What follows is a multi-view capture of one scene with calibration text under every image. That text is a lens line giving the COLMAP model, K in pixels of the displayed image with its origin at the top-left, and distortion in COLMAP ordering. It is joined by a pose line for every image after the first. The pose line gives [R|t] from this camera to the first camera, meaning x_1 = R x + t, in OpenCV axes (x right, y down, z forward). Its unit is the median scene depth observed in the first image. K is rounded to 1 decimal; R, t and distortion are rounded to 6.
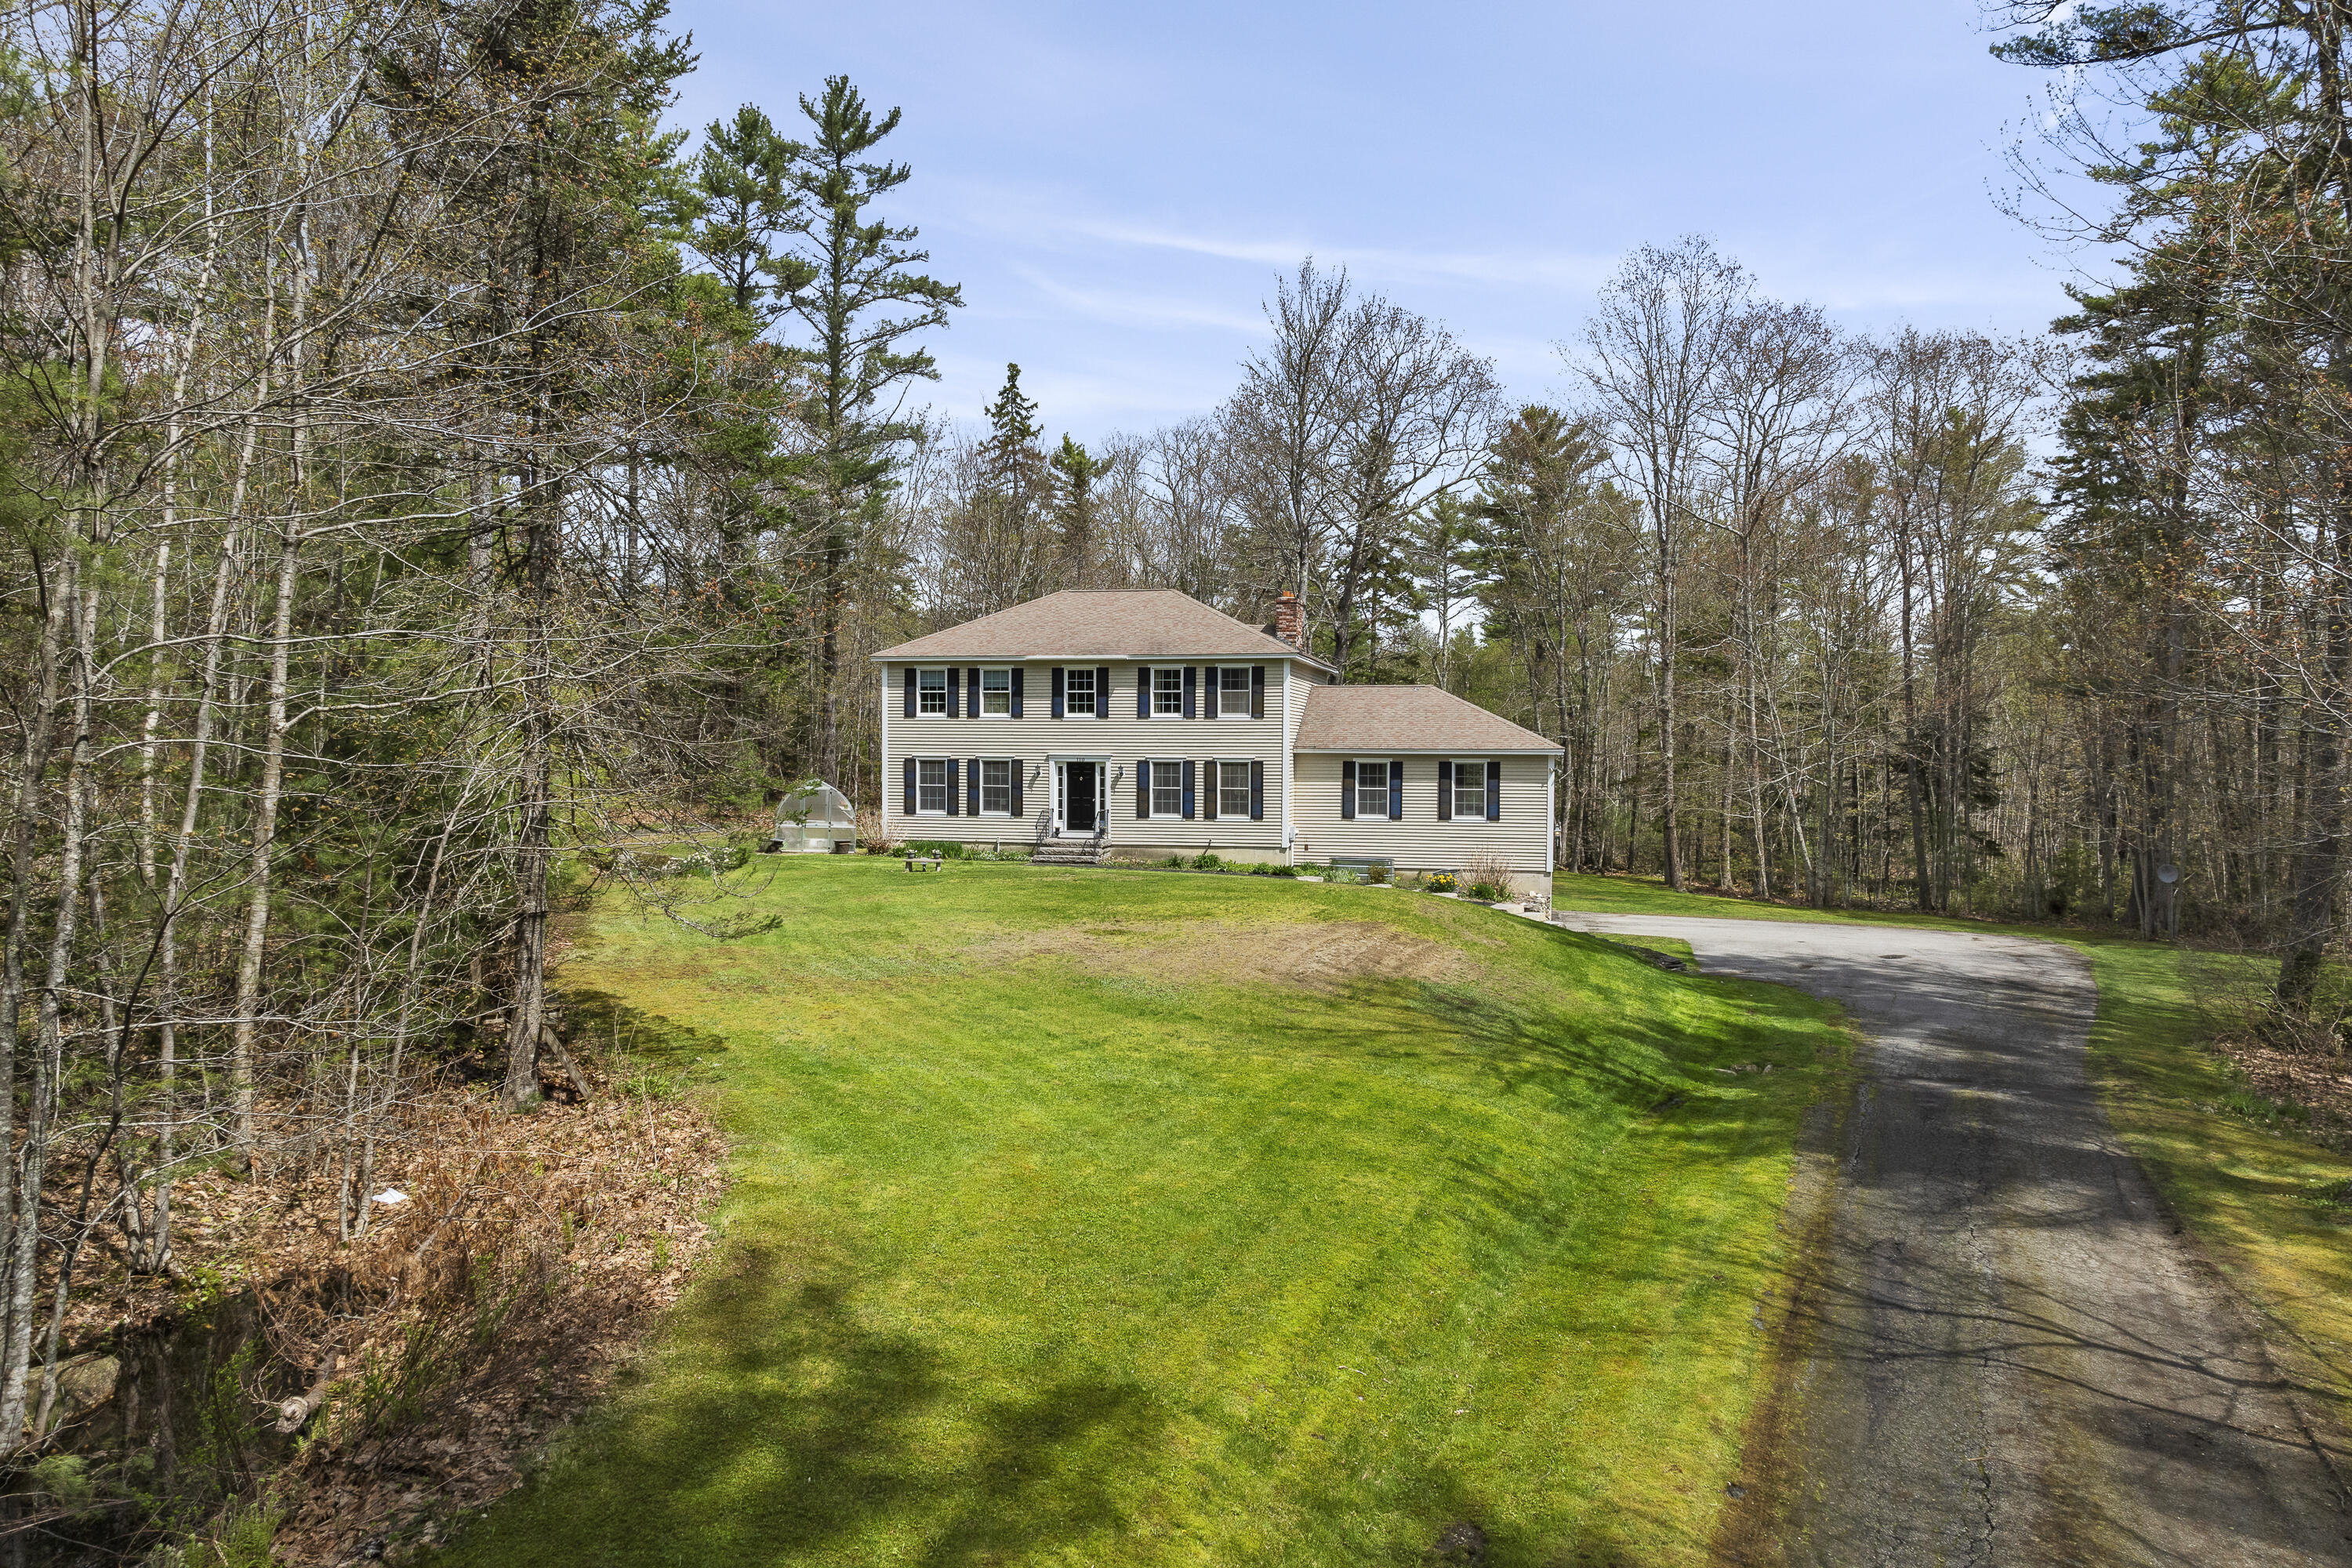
lens RADIAL K [[1650.5, 0, 1194.3], [0, 1650.5, 804.7], [0, 0, 1]] dist [-0.003773, 0.000838]
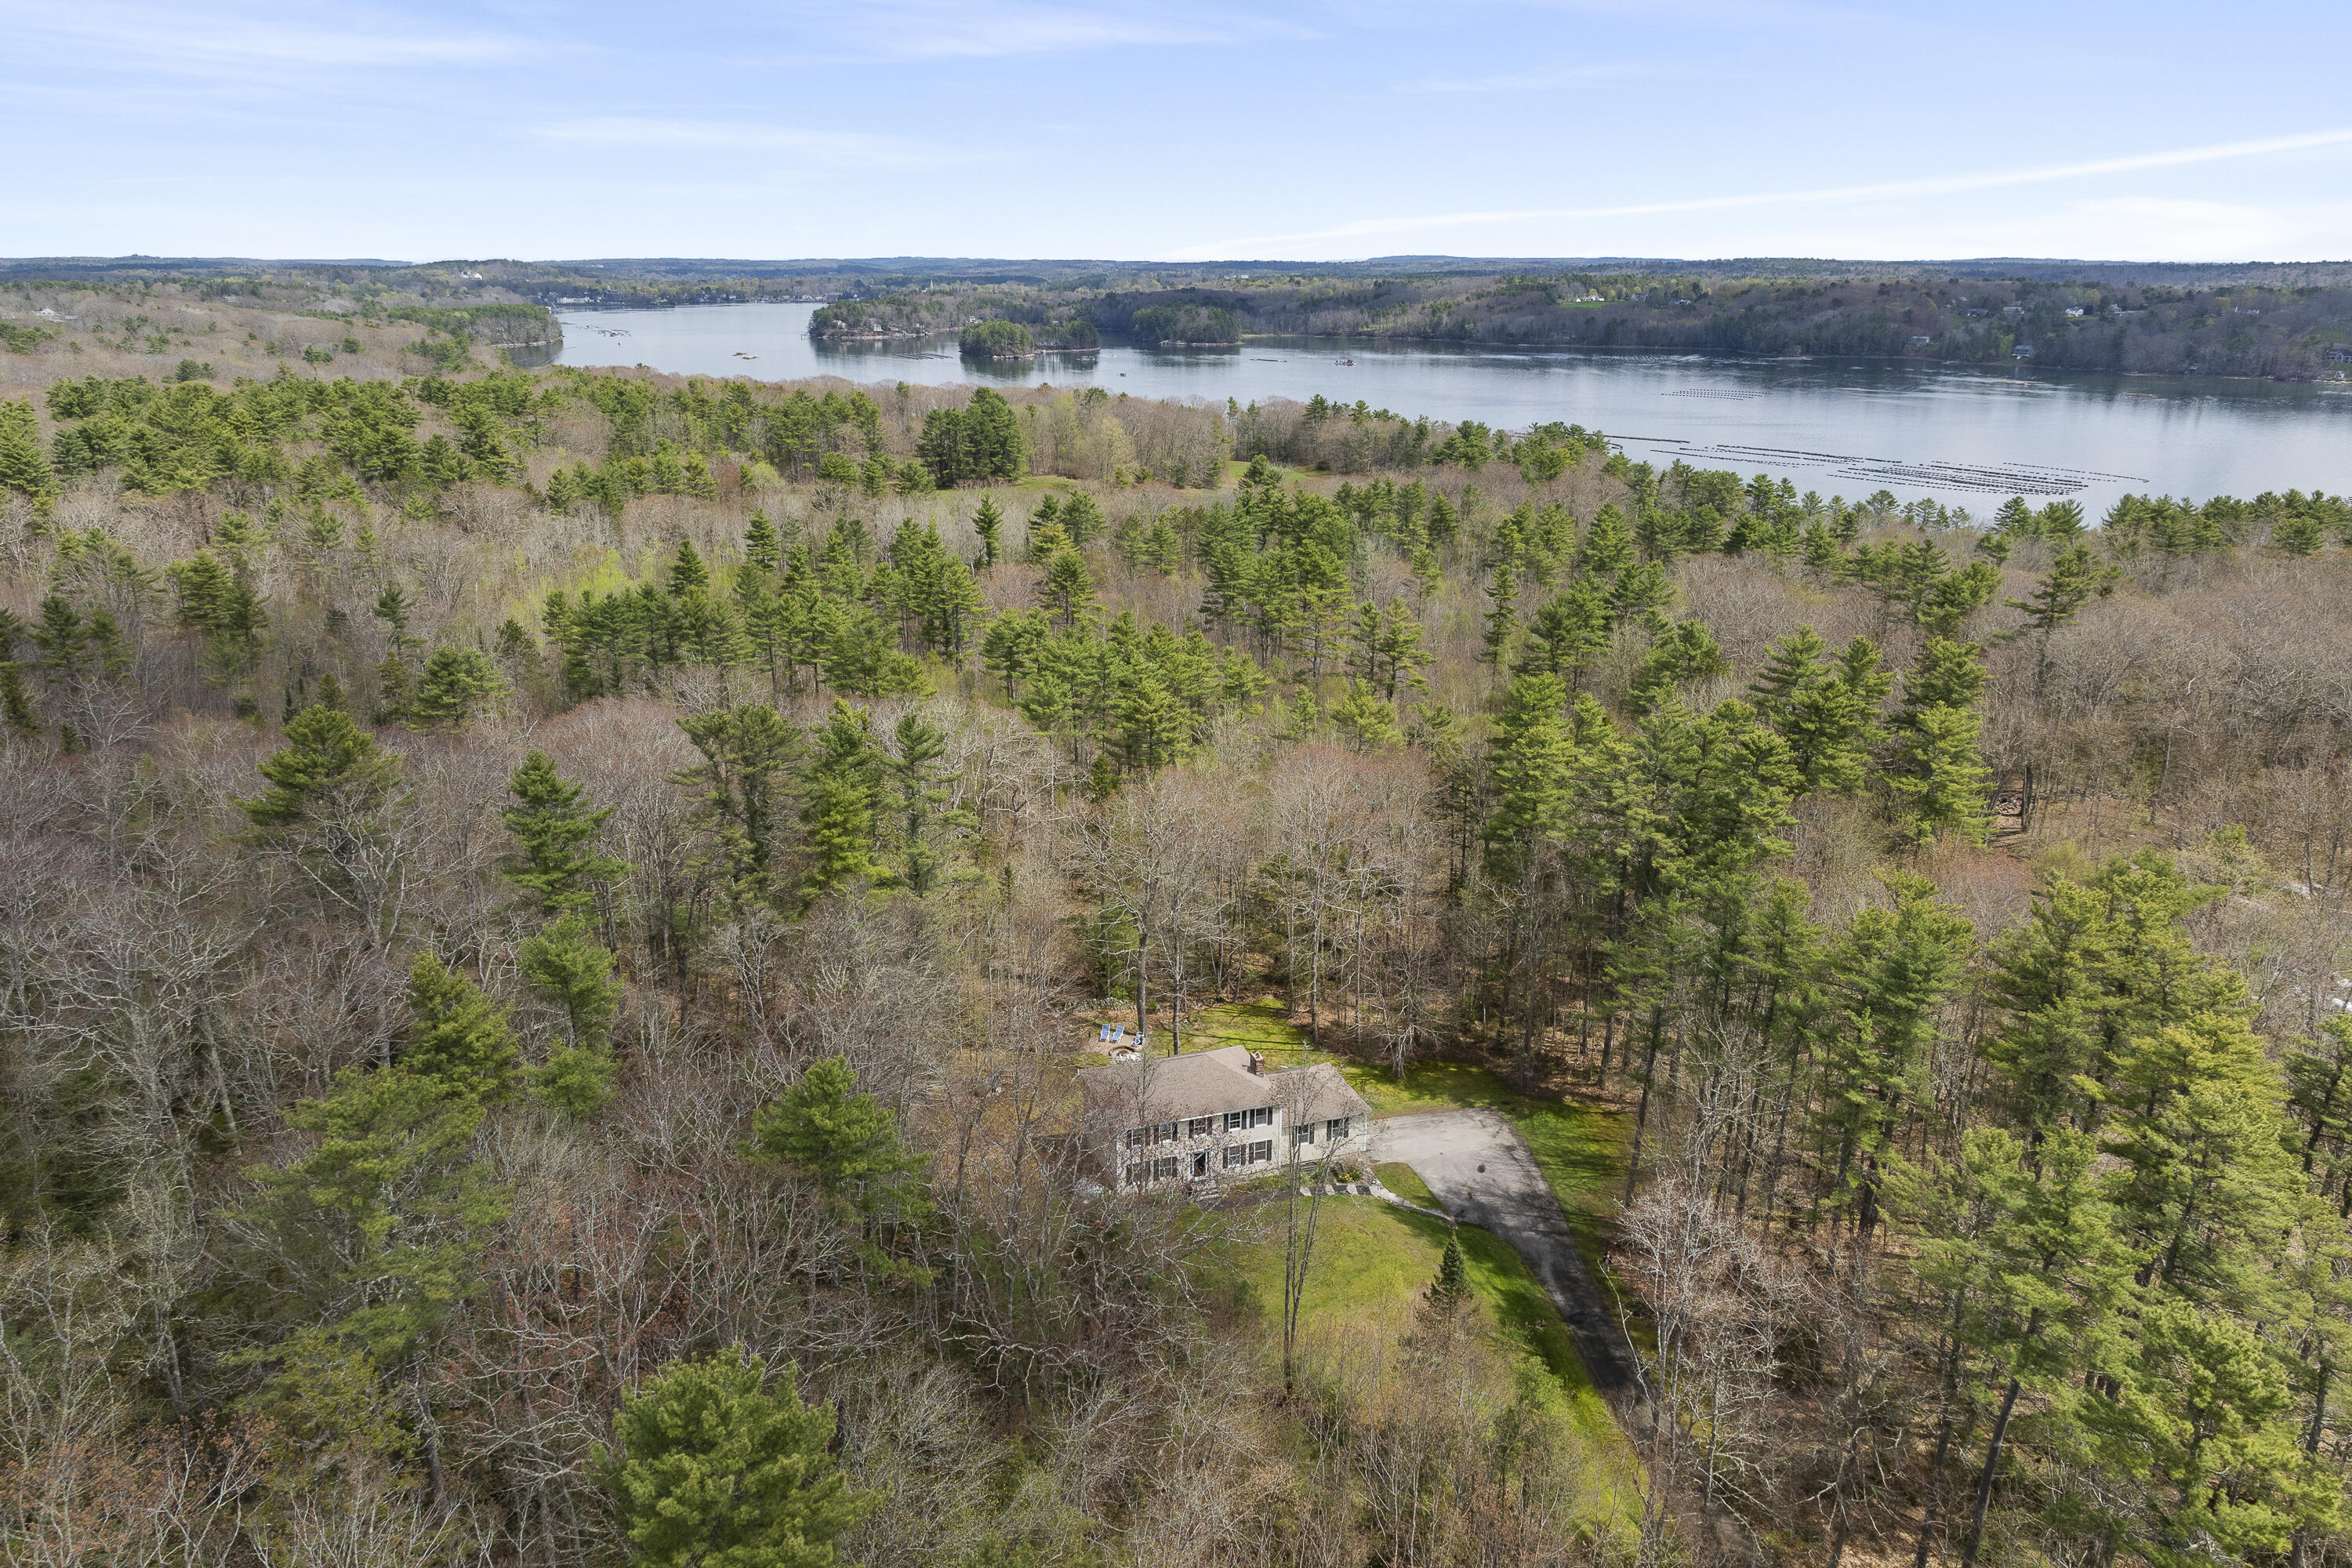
lens RADIAL K [[1650.5, 0, 1165.4], [0, 1650.5, 798.9], [0, 0, 1]] dist [-0.003773, 0.000838]
pose [[0.864378, -0.169346, 0.473469, -1.168474], [0.018966, 0.951894, 0.305840, -1.258168], [-0.502485, -0.255382, 0.826008, -0.843430]]
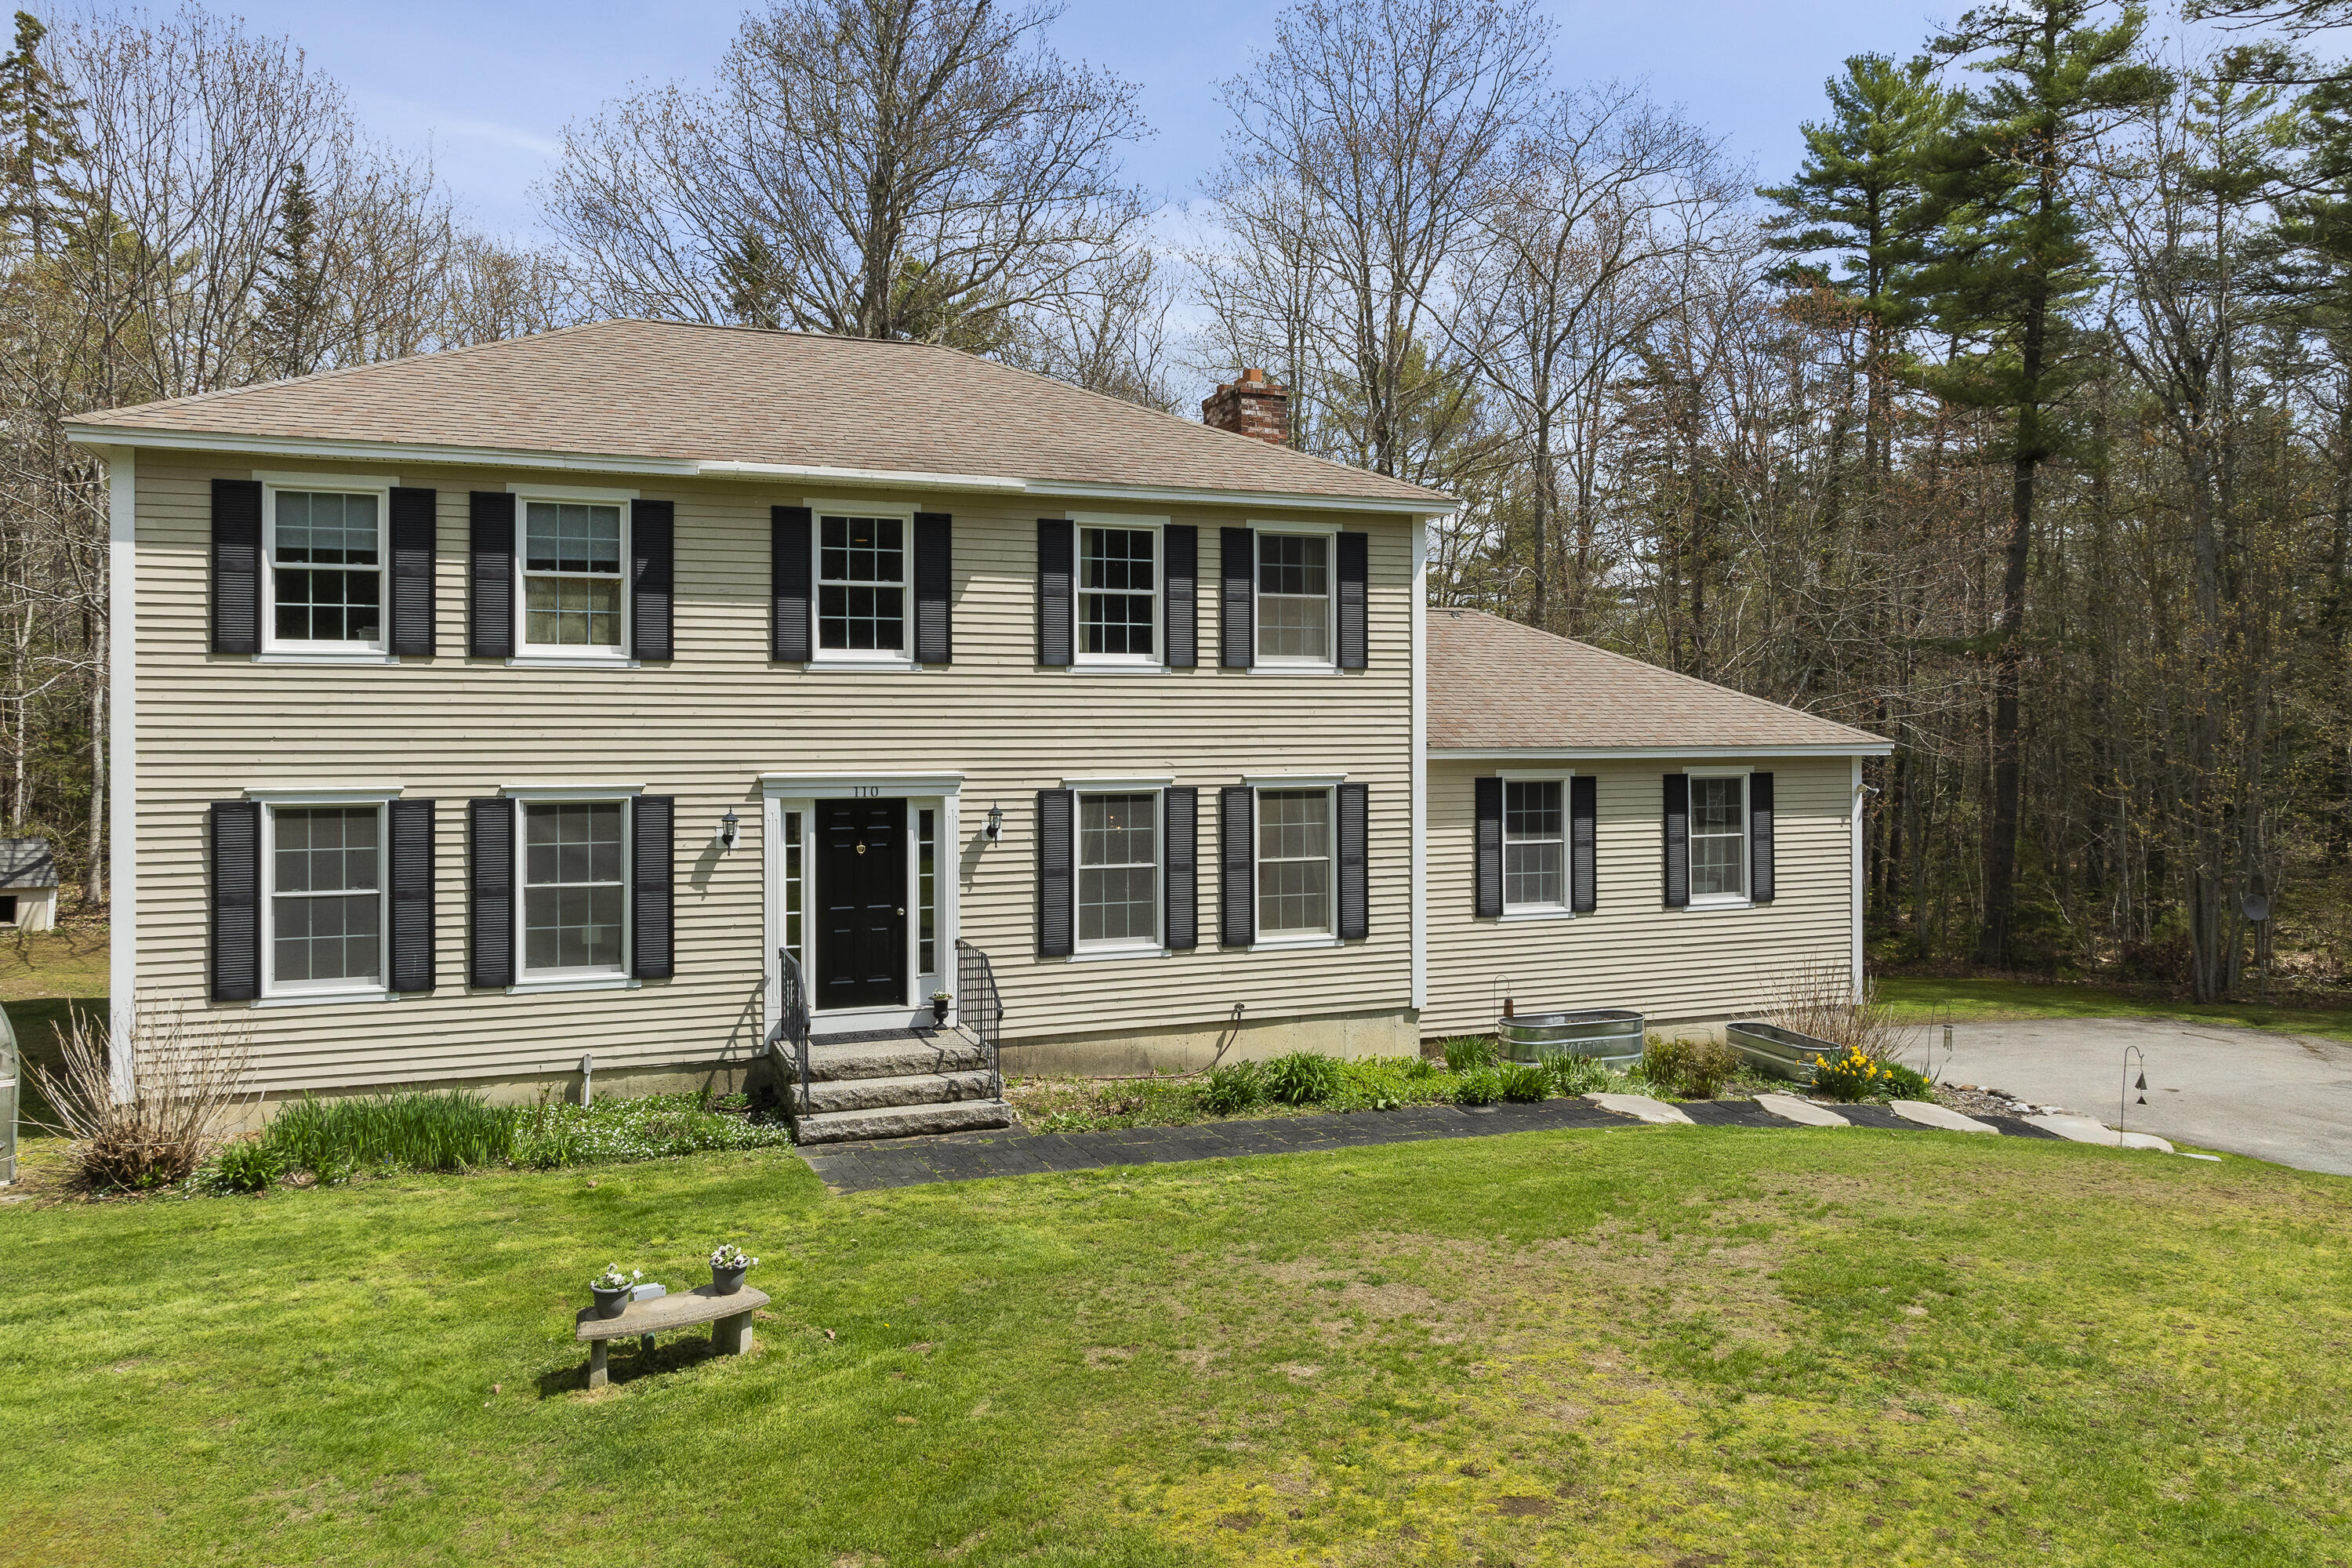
lens RADIAL K [[1650.5, 0, 1160.7], [0, 1650.5, 718.5], [0, 0, 1]] dist [-0.003773, 0.000838]
pose [[0.825786, -0.003680, 0.563972, -0.202993], [0.027049, 0.999086, -0.033086, -0.029168], [-0.563335, 0.042577, 0.825131, 0.692817]]
